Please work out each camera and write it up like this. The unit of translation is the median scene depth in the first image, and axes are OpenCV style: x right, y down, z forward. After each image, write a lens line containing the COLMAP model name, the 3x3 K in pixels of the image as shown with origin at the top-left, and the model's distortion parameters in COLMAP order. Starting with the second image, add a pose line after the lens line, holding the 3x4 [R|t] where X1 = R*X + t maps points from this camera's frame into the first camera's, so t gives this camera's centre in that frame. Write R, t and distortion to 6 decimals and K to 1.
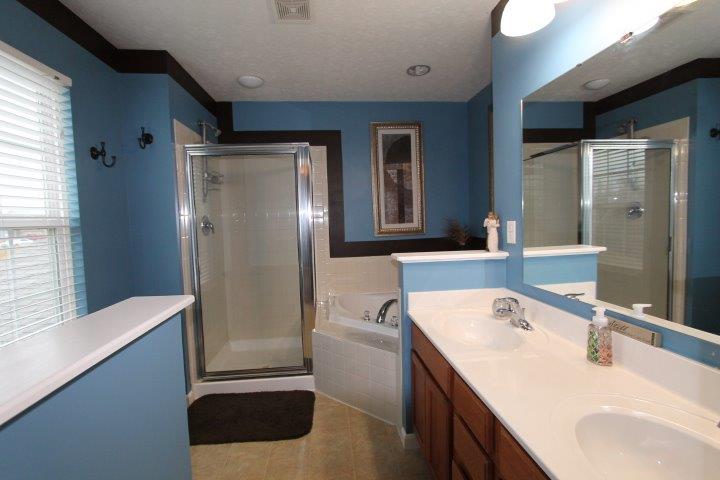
lens RADIAL K [[340.2, 0, 352.8], [0, 340.2, 239.9], [0, 0, 1]] dist [-0.020341, 0.002871]
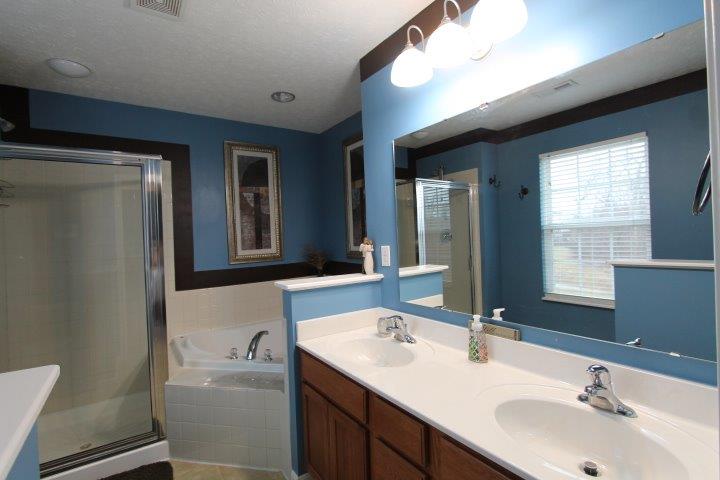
lens RADIAL K [[340.2, 0, 357.9], [0, 340.2, 238.7], [0, 0, 1]] dist [-0.020341, 0.002871]
pose [[0.872431, -0.001670, 0.488734, -0.110885], [0.038814, 0.997072, -0.065880, -0.006107], [-0.487193, 0.076446, 0.869942, 0.050415]]
